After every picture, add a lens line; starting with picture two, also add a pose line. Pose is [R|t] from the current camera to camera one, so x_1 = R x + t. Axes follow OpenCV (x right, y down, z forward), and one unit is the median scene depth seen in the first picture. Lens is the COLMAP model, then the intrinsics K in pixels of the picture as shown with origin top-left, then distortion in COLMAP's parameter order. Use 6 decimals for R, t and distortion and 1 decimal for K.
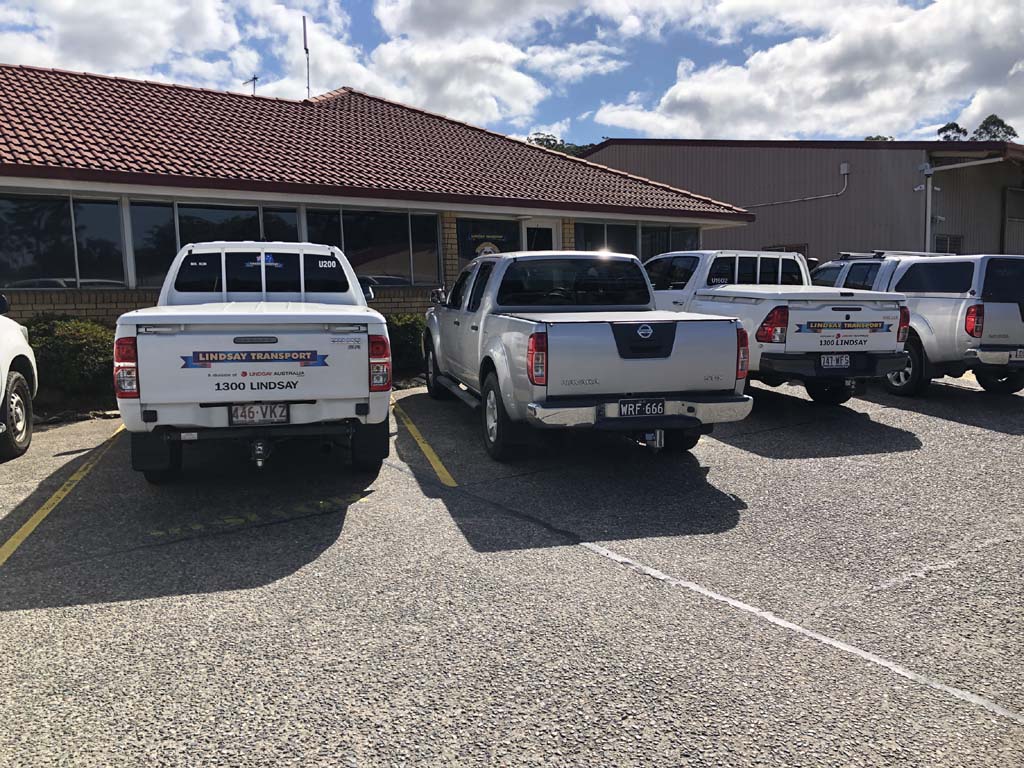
lens RADIAL K [[843.9, 0, 536.9], [0, 843.9, 386.3], [0, 0, 1]] dist [0.098528, -0.193030]
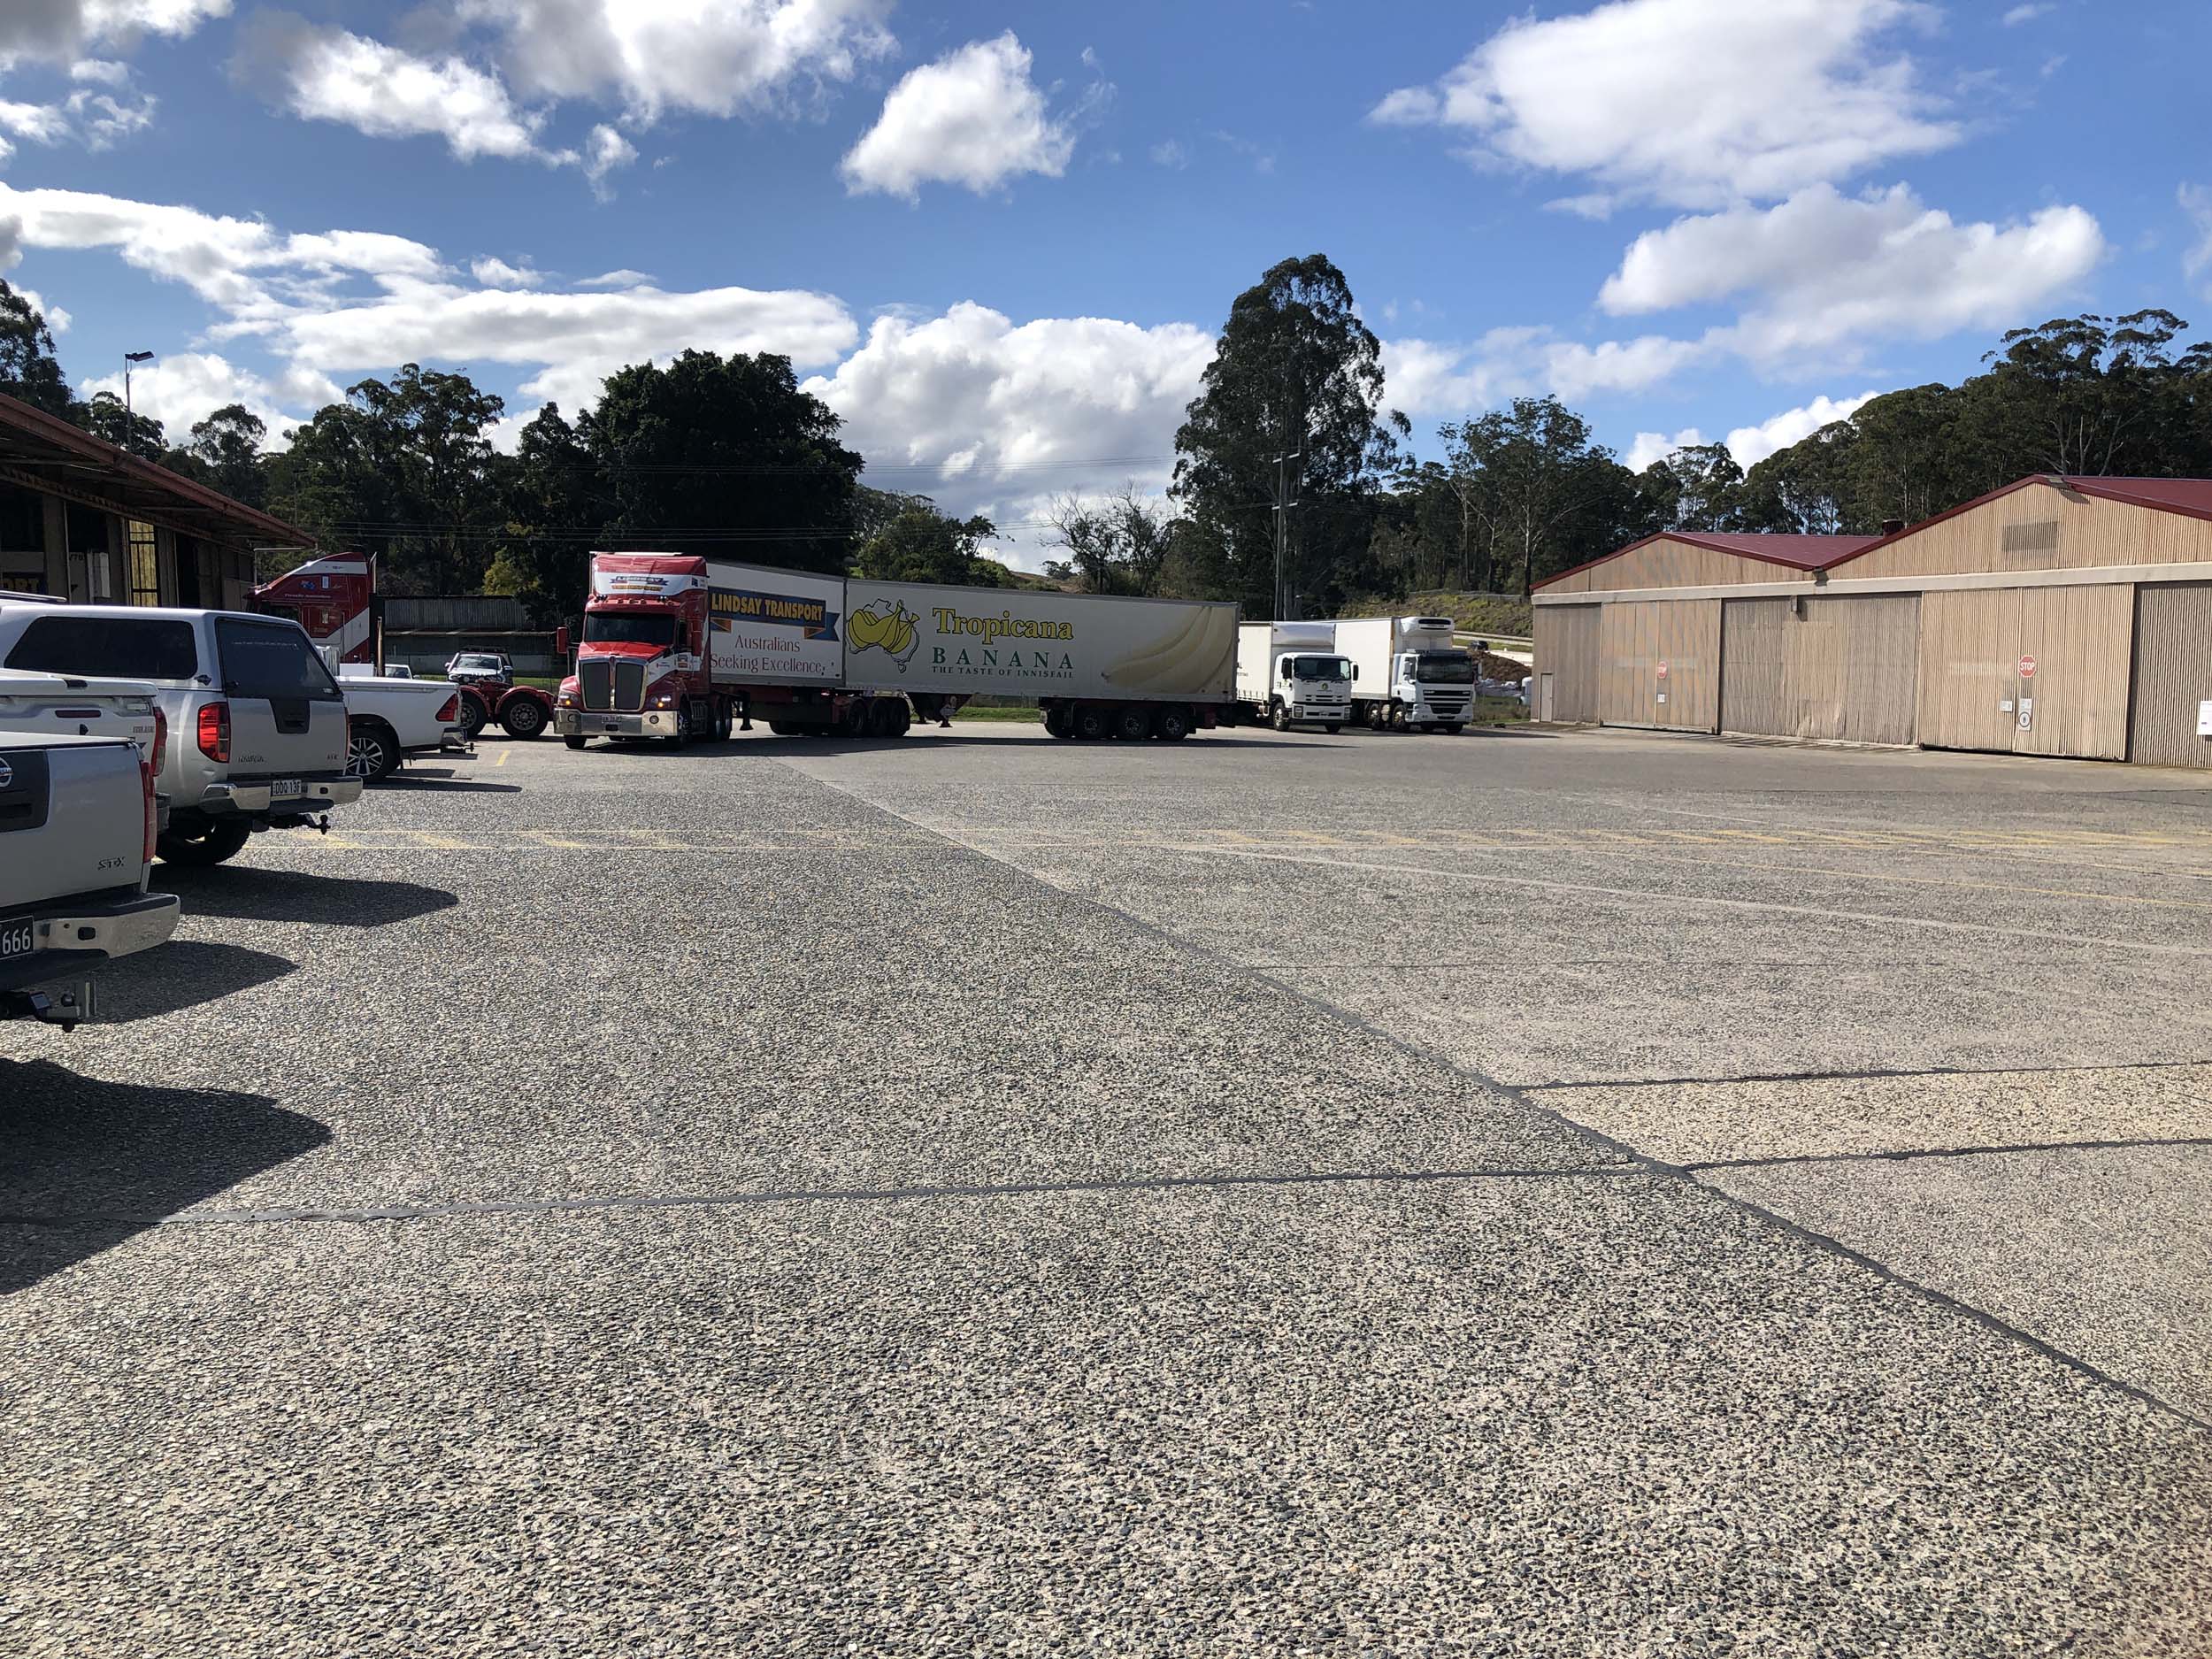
lens RADIAL K [[1815.6, 0, 1141.0], [0, 1815.6, 838.6], [0, 0, 1]] dist [-0.052000, 0.122130]
pose [[0.344736, -0.075351, 0.935671, -0.661904], [0.084792, 0.995198, 0.048904, -0.029527], [-0.934862, 0.062479, 0.349470, 0.112024]]
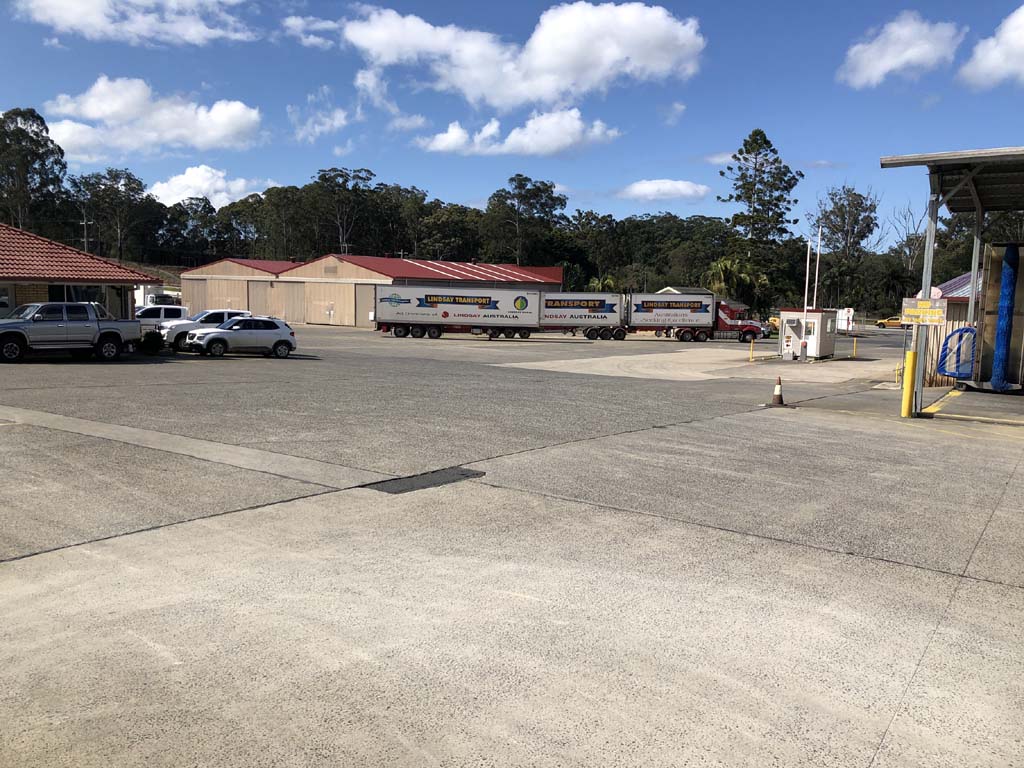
lens RADIAL K [[840.5, 0, 528.2], [0, 840.5, 388.2], [0, 0, 1]] dist [-0.052000, 0.122130]
pose [[-0.328151, -0.096616, 0.939671, -1.390975], [0.073467, 0.989132, 0.127358, -0.049693], [-0.941764, 0.110827, -0.317487, 0.190347]]
